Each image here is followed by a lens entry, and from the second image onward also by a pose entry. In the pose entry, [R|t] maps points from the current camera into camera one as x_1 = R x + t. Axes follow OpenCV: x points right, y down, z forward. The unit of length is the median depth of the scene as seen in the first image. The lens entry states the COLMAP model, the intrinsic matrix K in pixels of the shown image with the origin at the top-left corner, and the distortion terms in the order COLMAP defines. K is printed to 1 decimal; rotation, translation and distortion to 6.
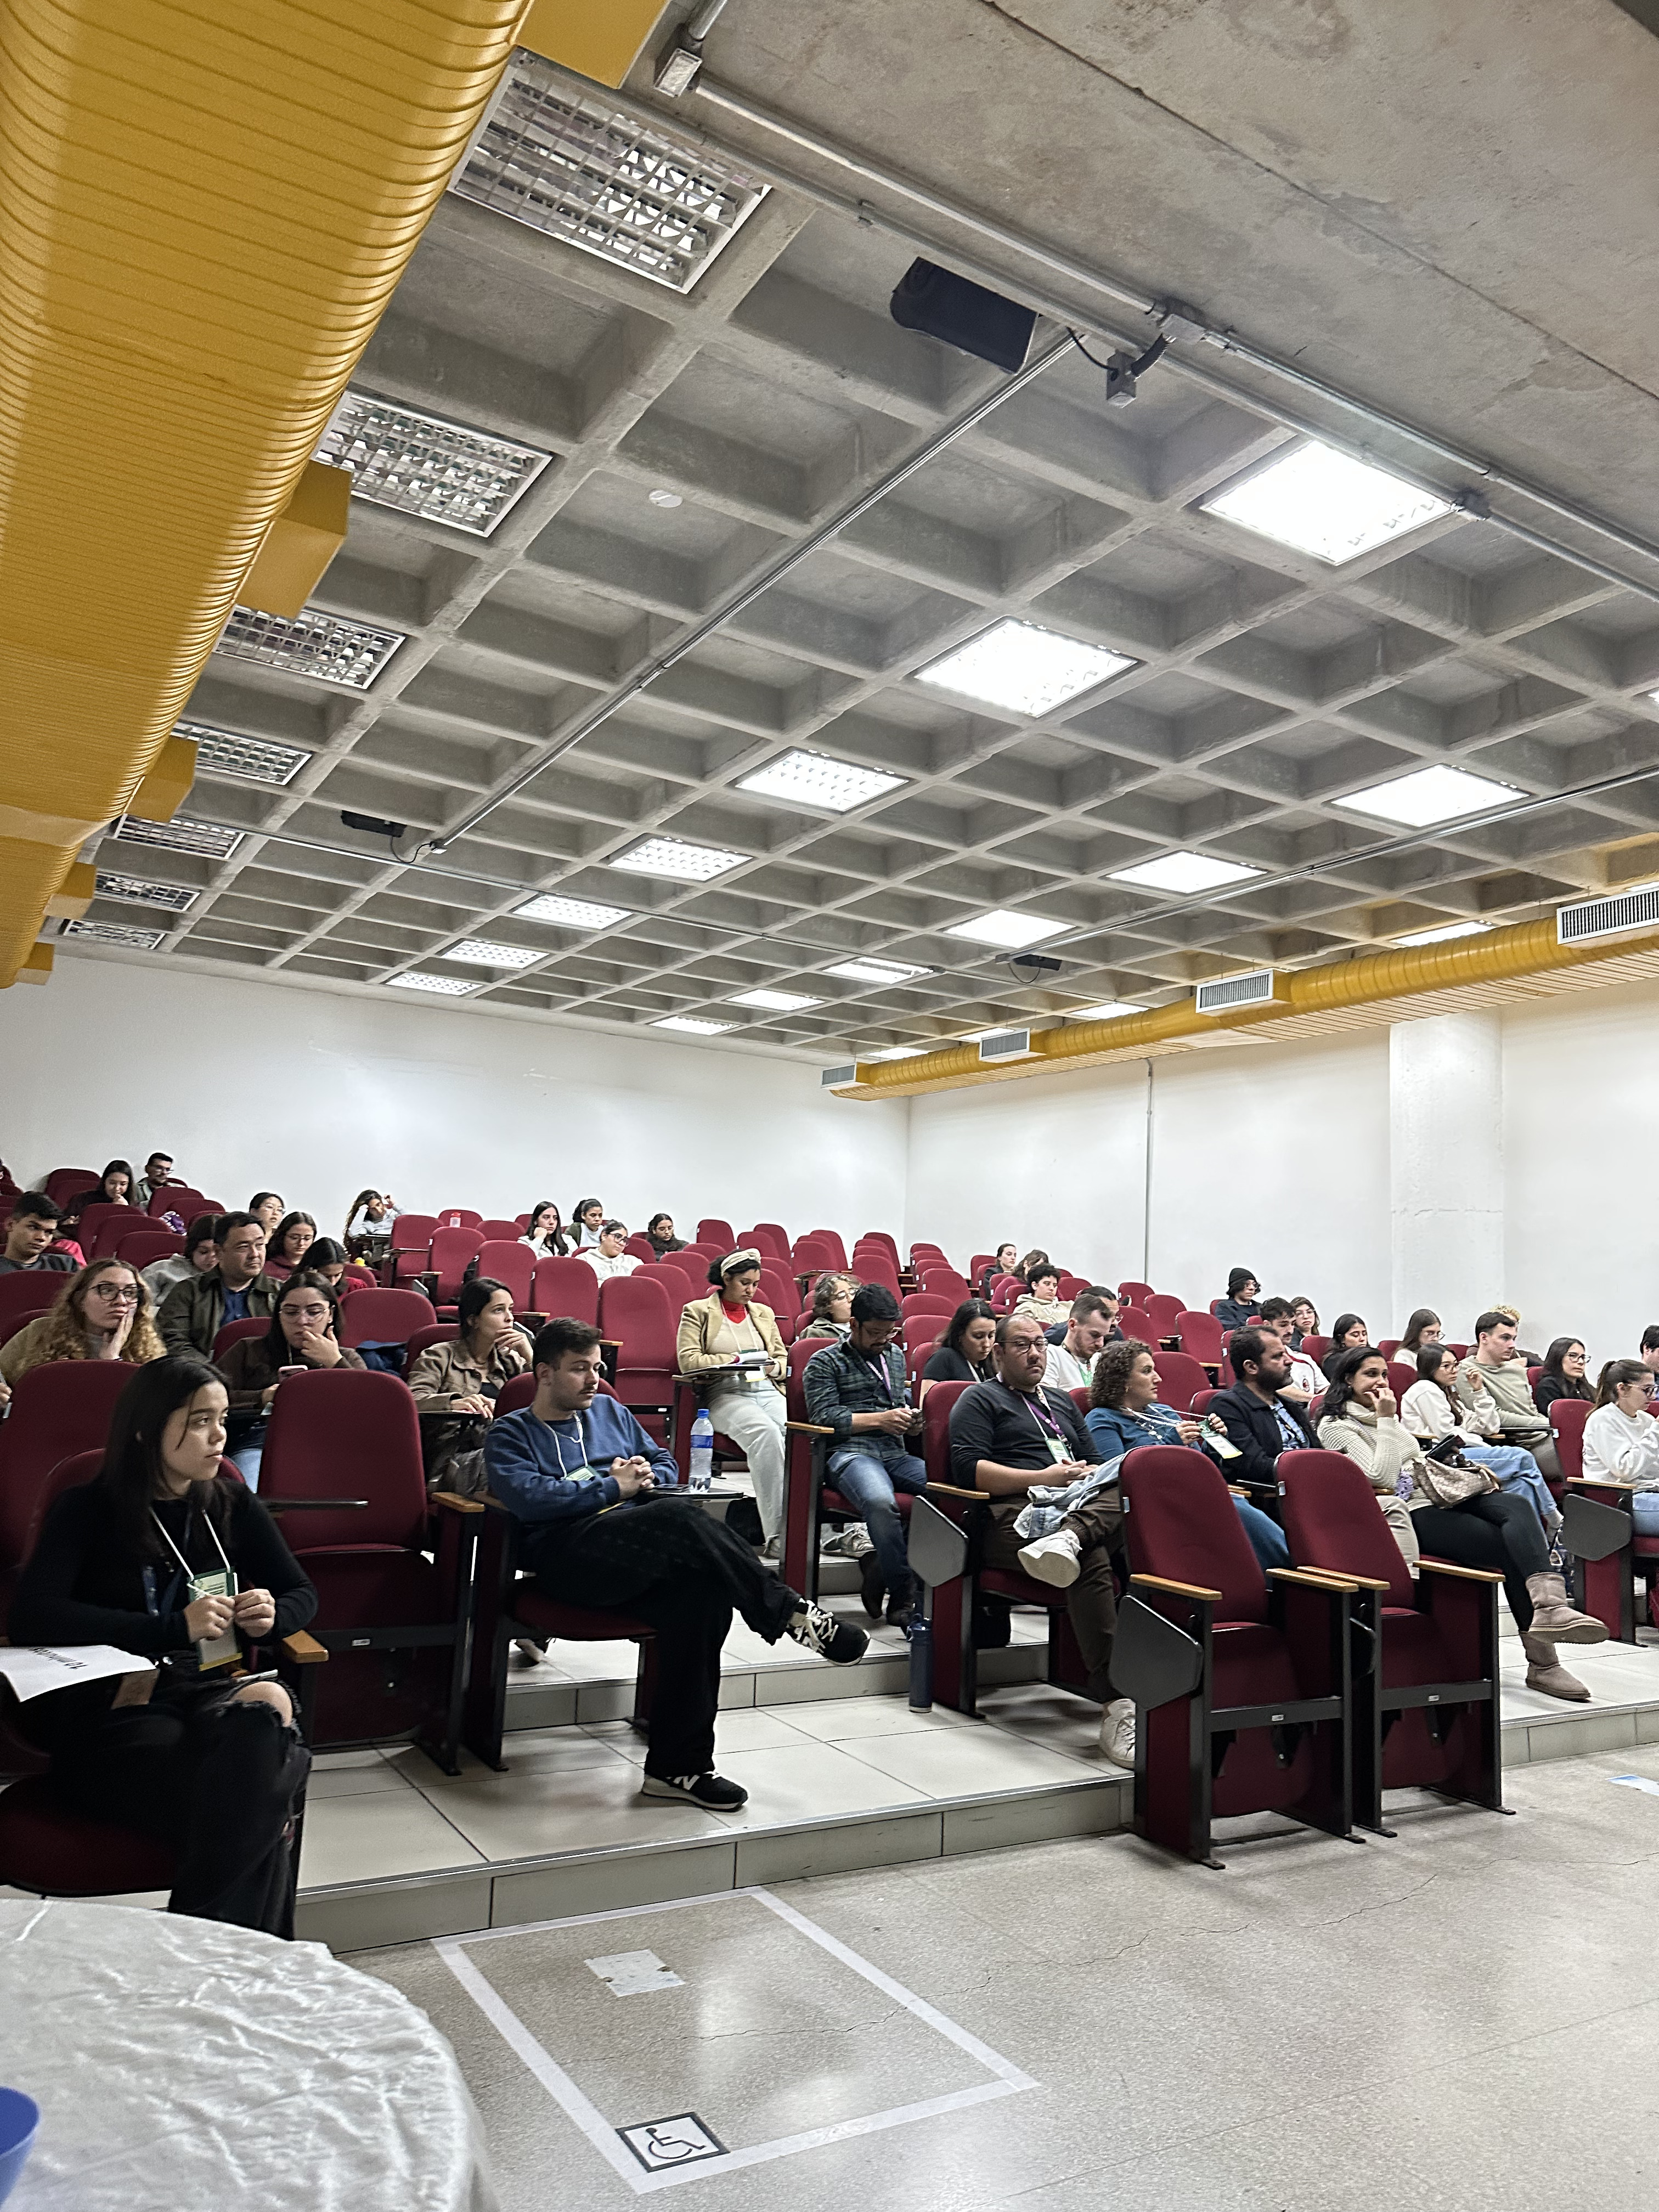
lens RADIAL K [[1580.1, 0, 832.1], [0, 1580.1, 1093.8], [0, 0, 1]] dist [0.008541, 0.003844]
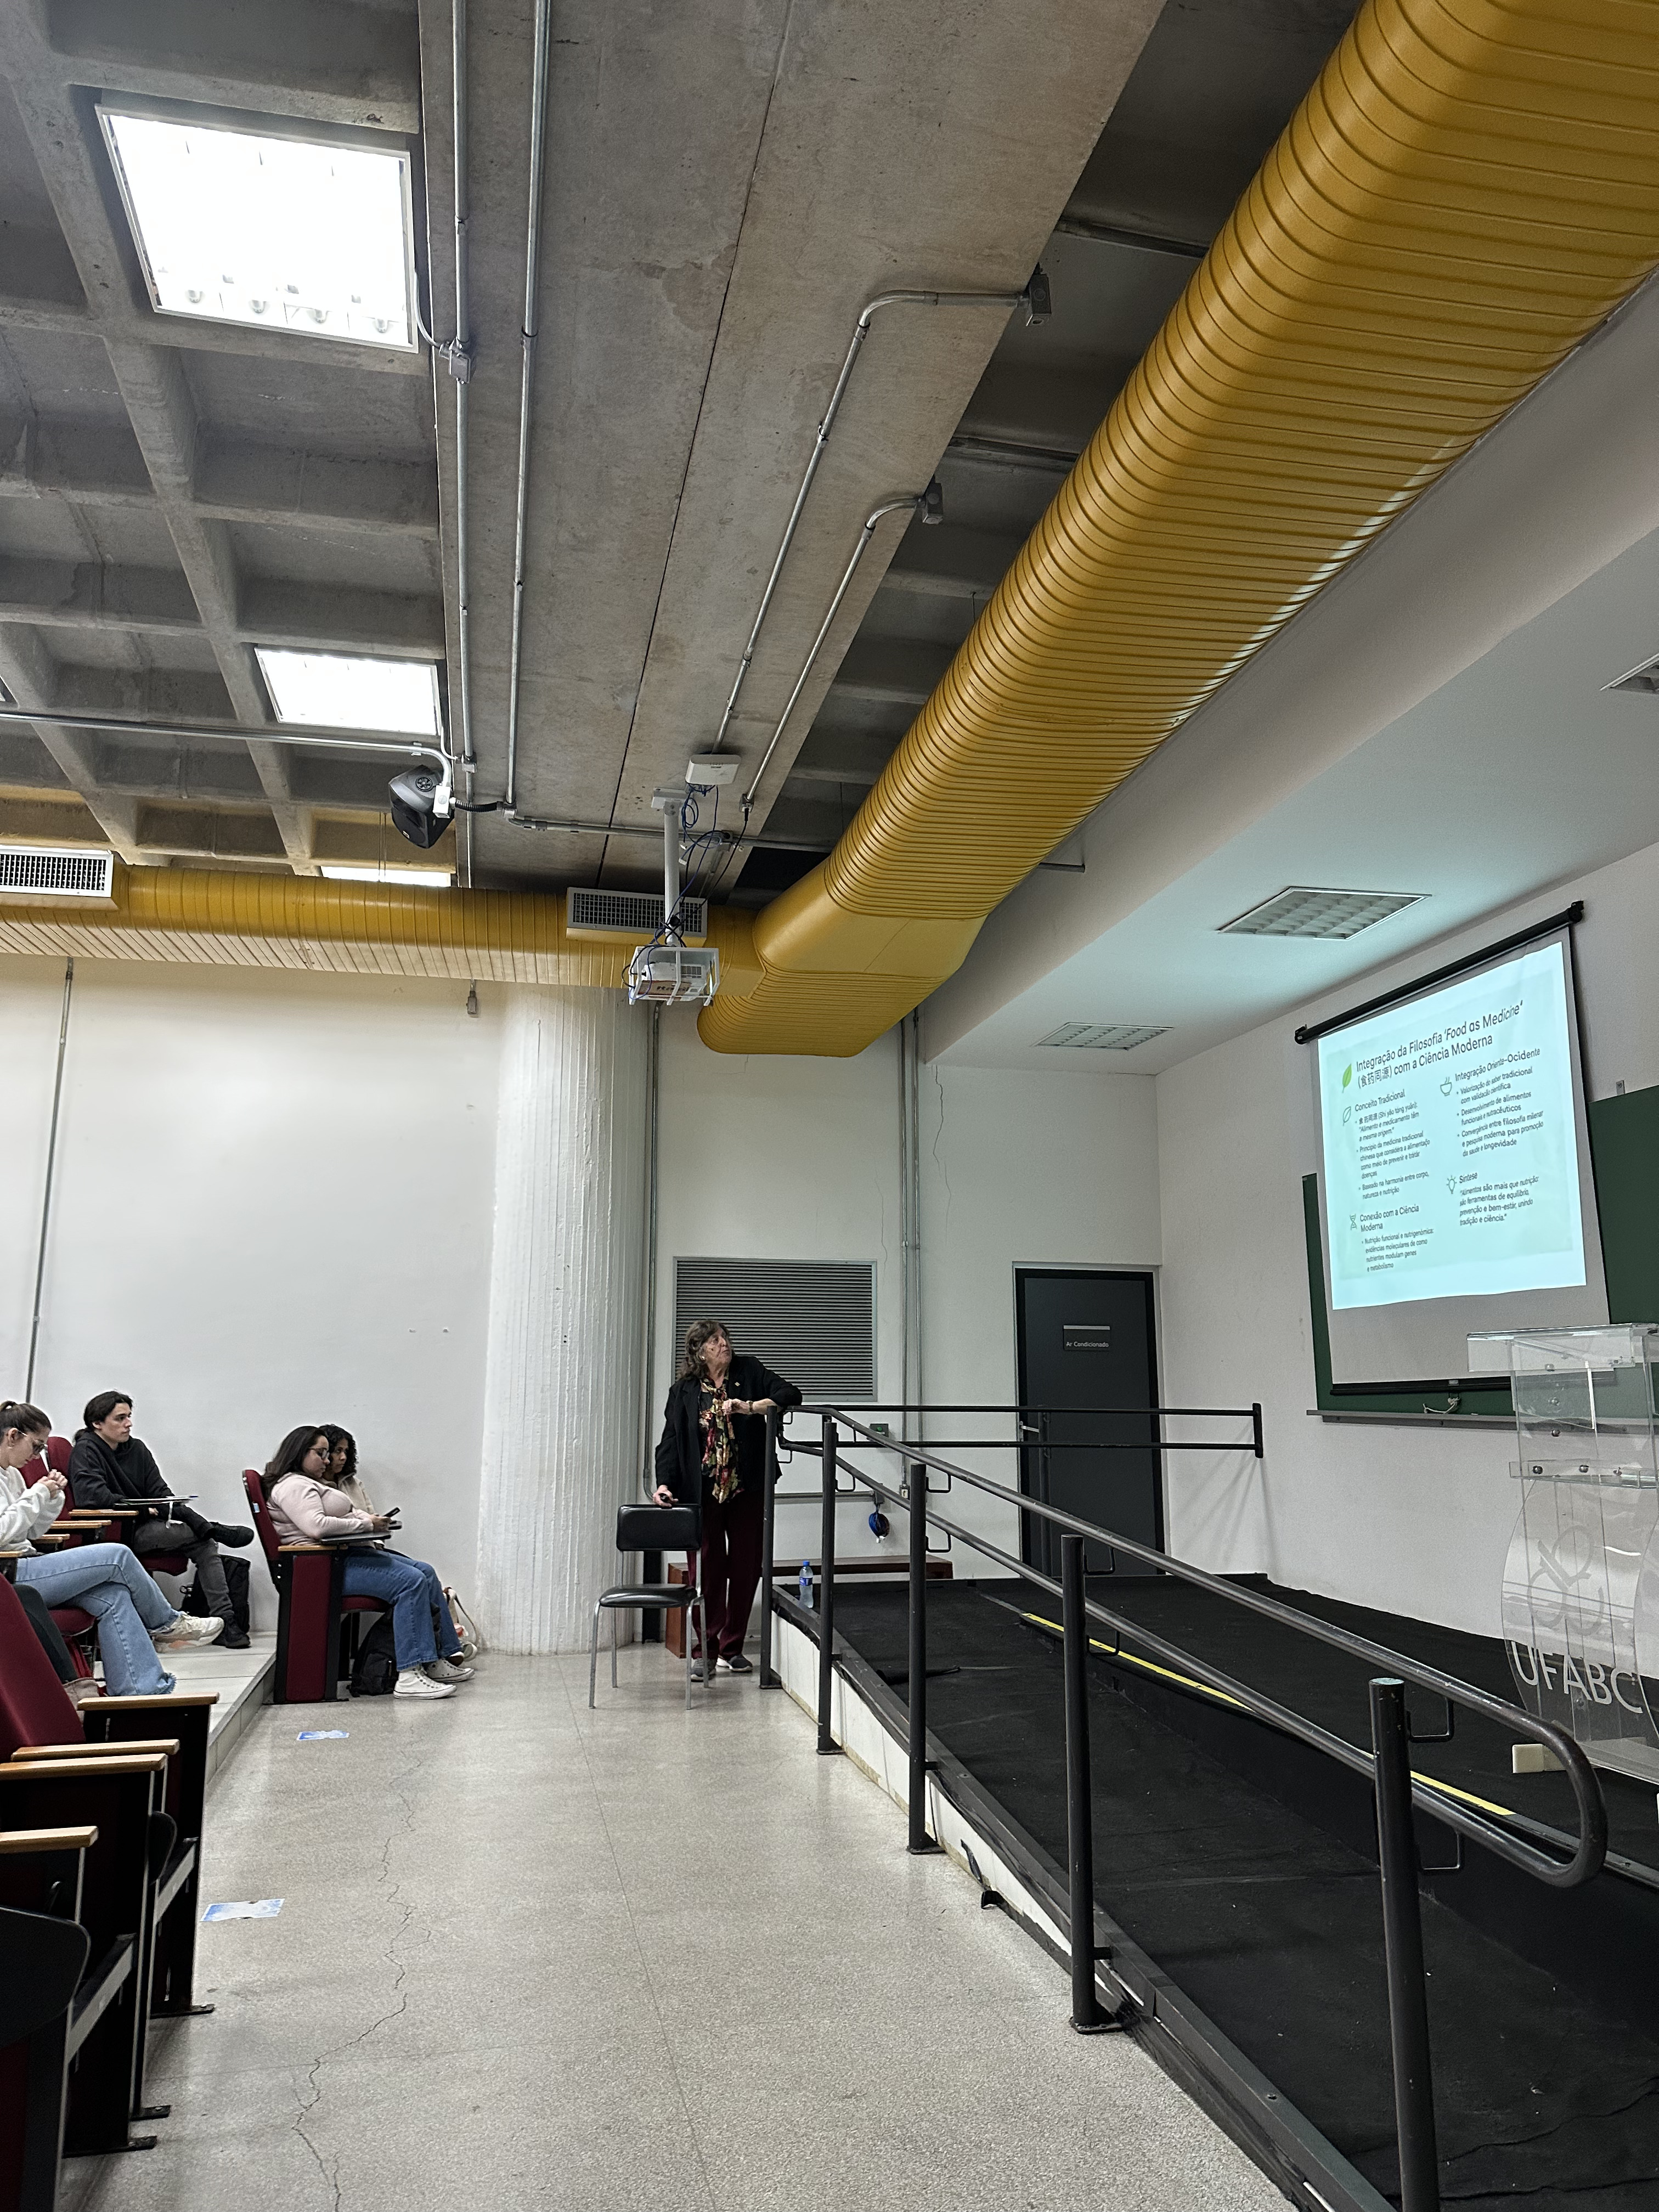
lens RADIAL K [[1580.1, 0, 829.4], [0, 1580.1, 1124.2], [0, 0, 1]] dist [0.008541, 0.003844]
pose [[0.325675, 0.106724, 0.939439, -0.257943], [-0.111105, 0.991045, -0.074070, 0.054547], [-0.938931, -0.080254, 0.334616, 0.524457]]
